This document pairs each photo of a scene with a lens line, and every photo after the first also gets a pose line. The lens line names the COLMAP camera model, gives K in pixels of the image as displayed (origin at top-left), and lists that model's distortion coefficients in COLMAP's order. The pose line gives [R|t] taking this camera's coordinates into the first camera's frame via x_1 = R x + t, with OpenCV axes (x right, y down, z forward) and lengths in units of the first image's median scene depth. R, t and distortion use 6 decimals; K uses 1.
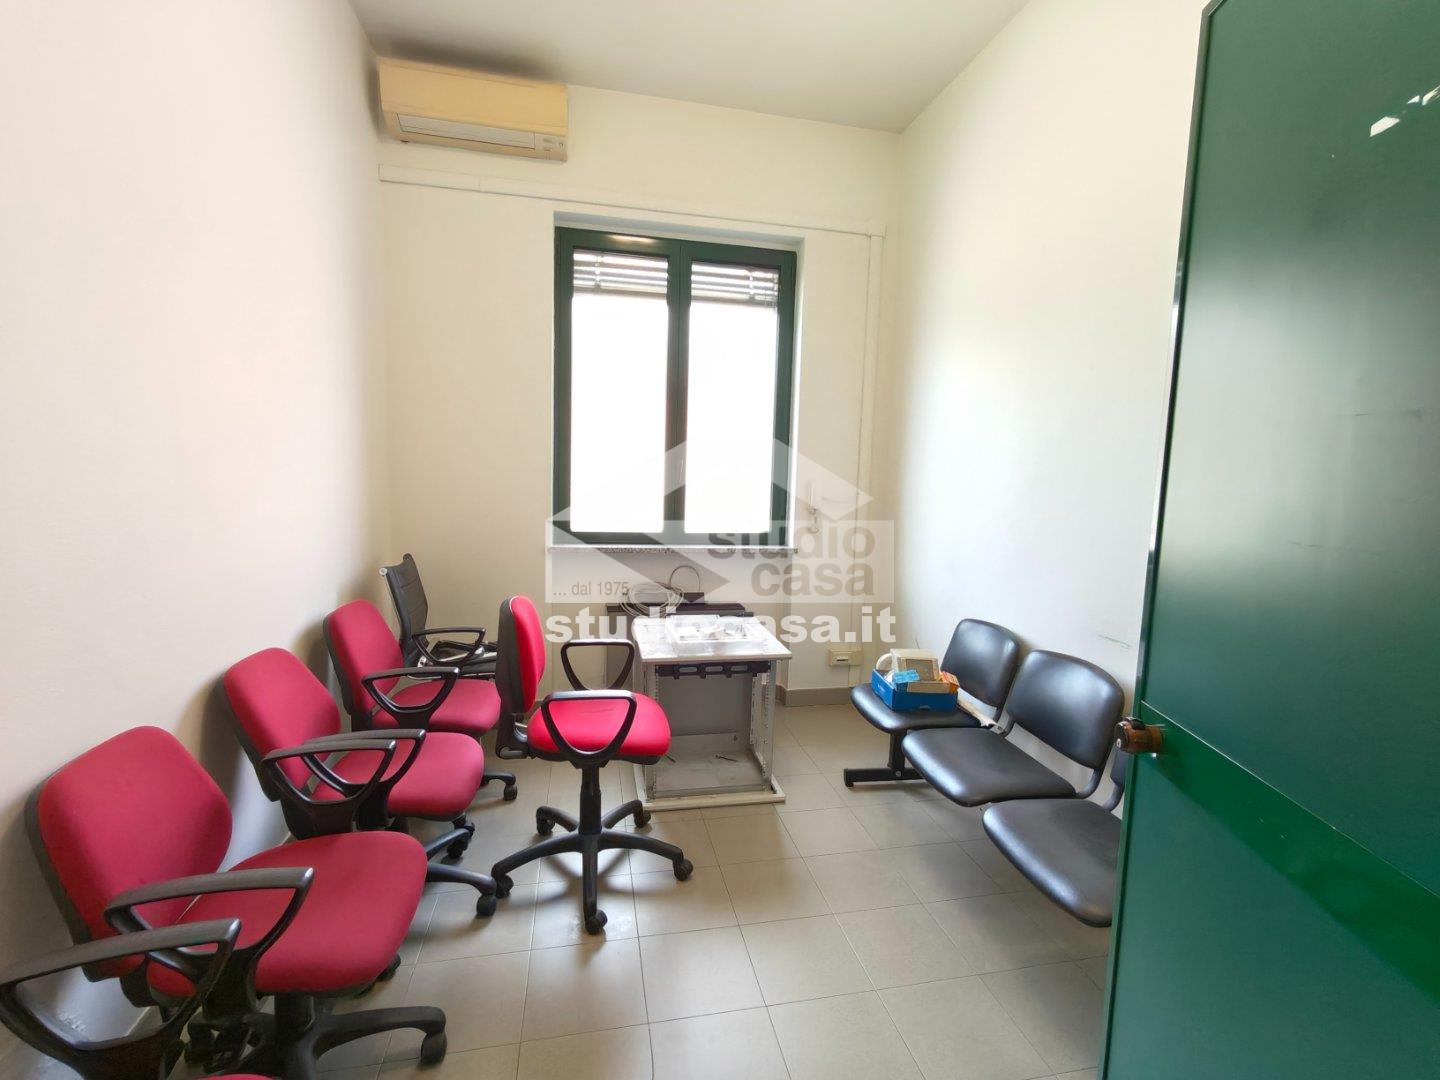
lens RADIAL K [[657.1, 0, 726.7], [0, 657.1, 533.3], [0, 0, 1]] dist [-0.002538, 0.003096]
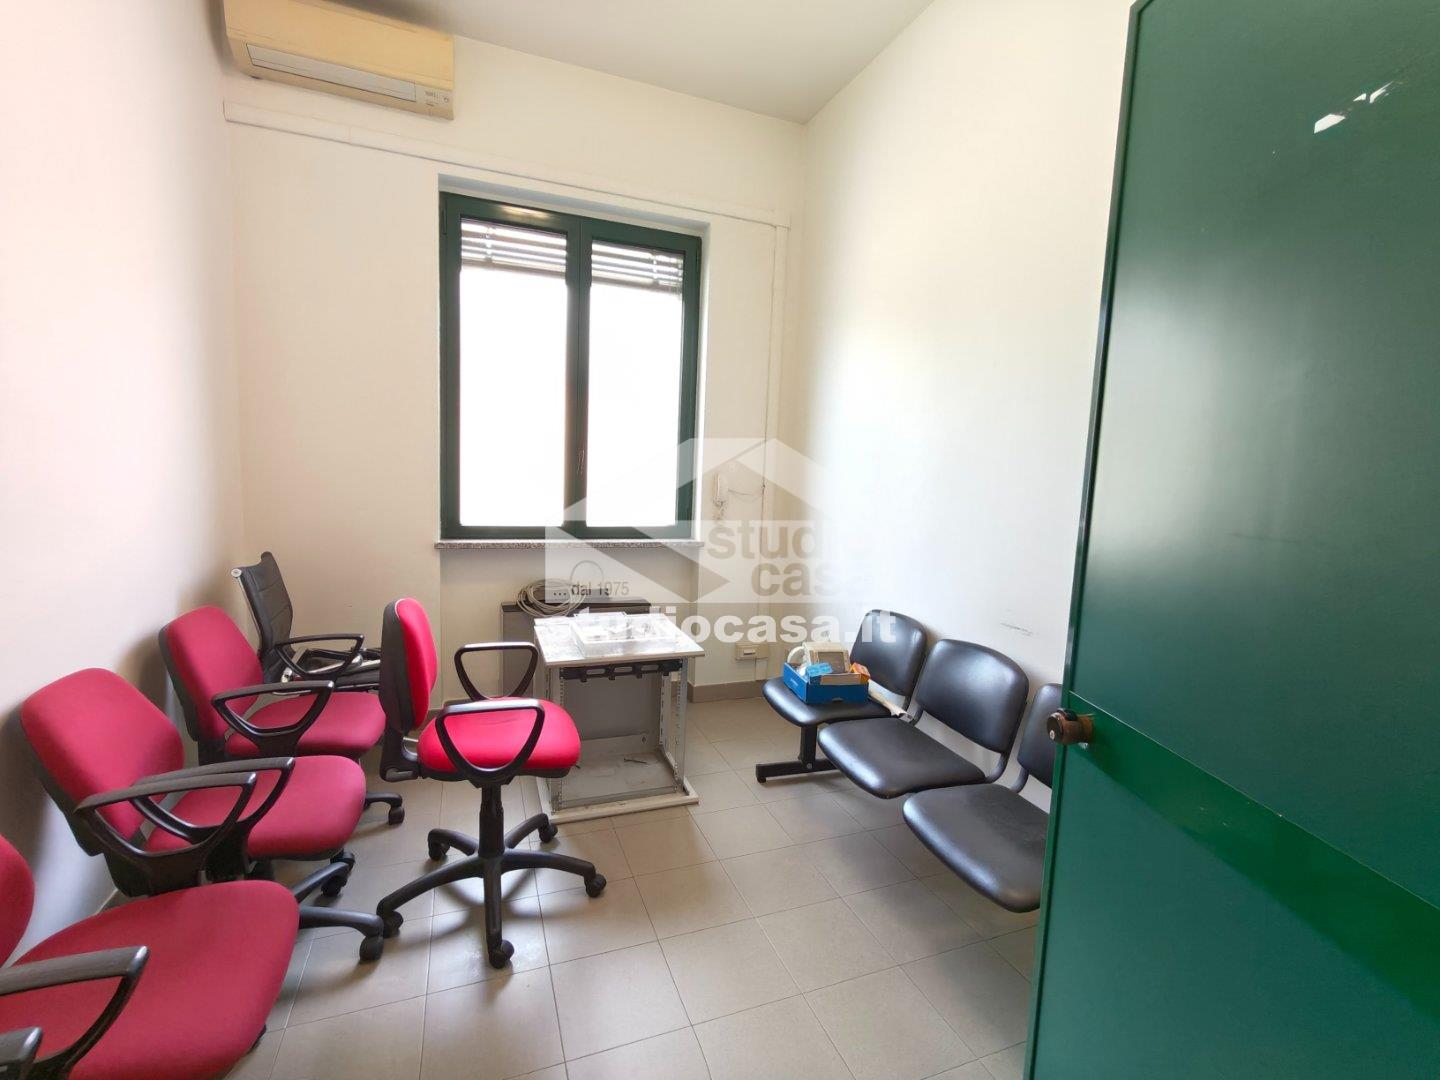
lens RADIAL K [[657.1, 0, 727.7], [0, 657.1, 534.0], [0, 0, 1]] dist [-0.002538, 0.003096]
pose [[0.986735, -0.007065, 0.162185, -0.027213], [0.005181, 0.999914, 0.012031, -0.000839], [-0.162256, -0.011031, 0.986687, 0.046336]]
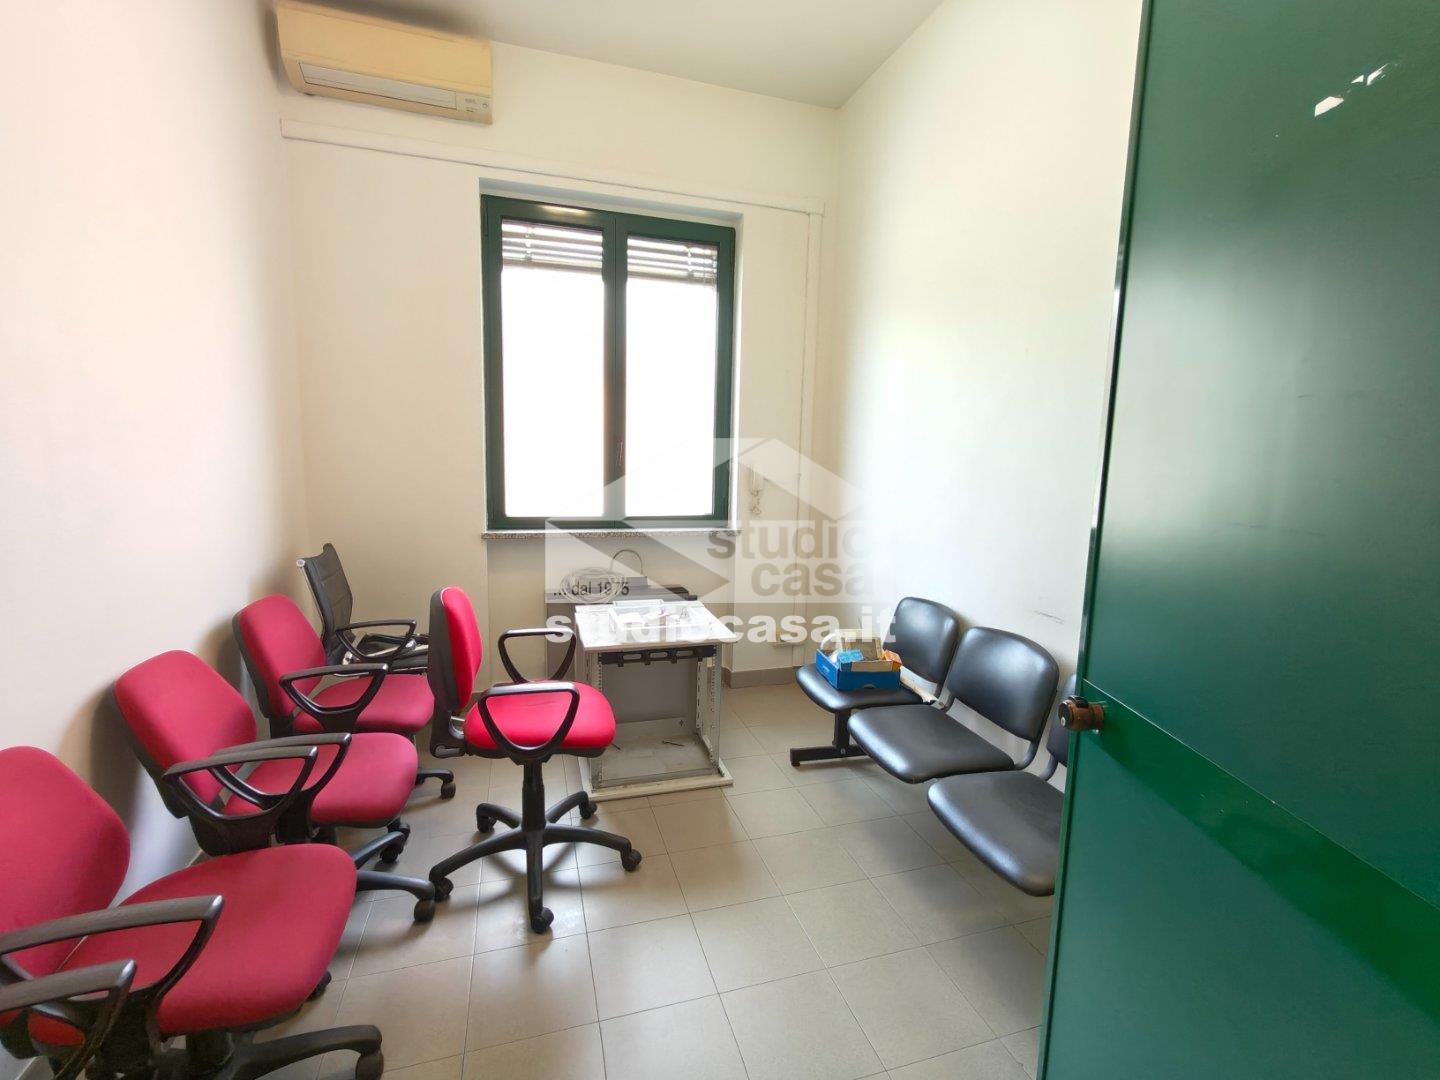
lens RADIAL K [[657.1, 0, 727.2], [0, 657.1, 533.3], [0, 0, 1]] dist [-0.002538, 0.003096]
pose [[0.995823, -0.017614, 0.089592, -0.002633], [0.014981, 0.999438, 0.029976, -0.004347], [-0.090070, -0.028509, 0.995527, 0.021069]]
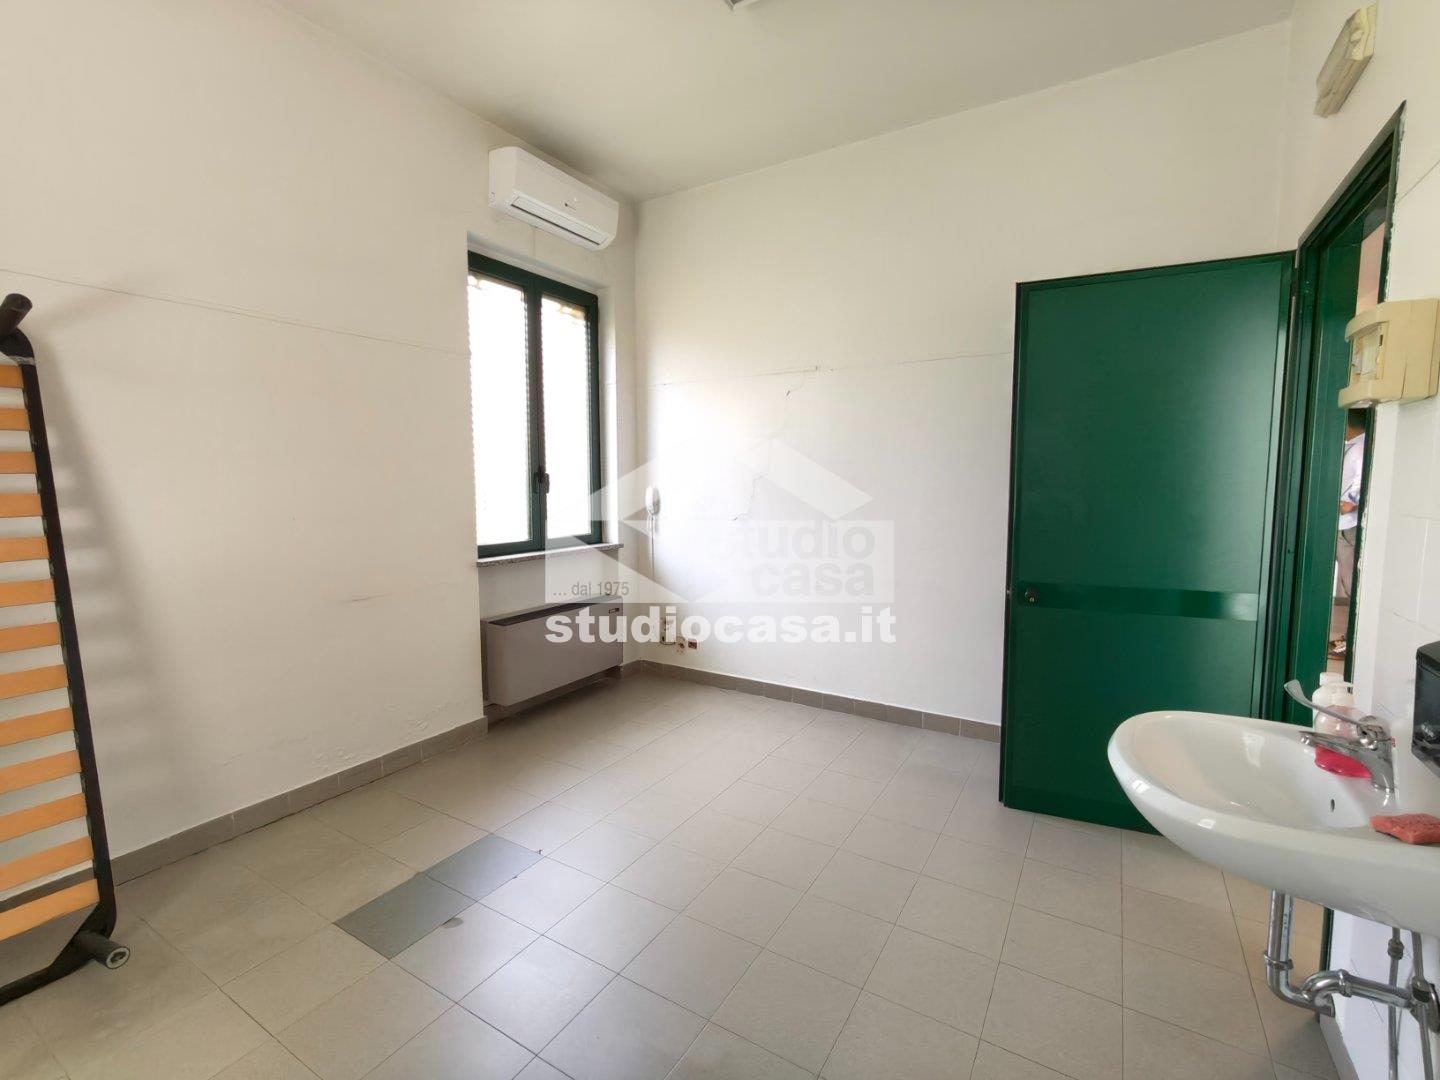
lens RADIAL K [[657.1, 0, 722.5], [0, 657.1, 542.9], [0, 0, 1]] dist [-0.002538, 0.003096]
pose [[0.691545, -0.105722, 0.714555, -1.073654], [0.102448, 0.993586, 0.047857, -0.026701], [-0.715032, 0.040110, 0.697941, 0.030563]]
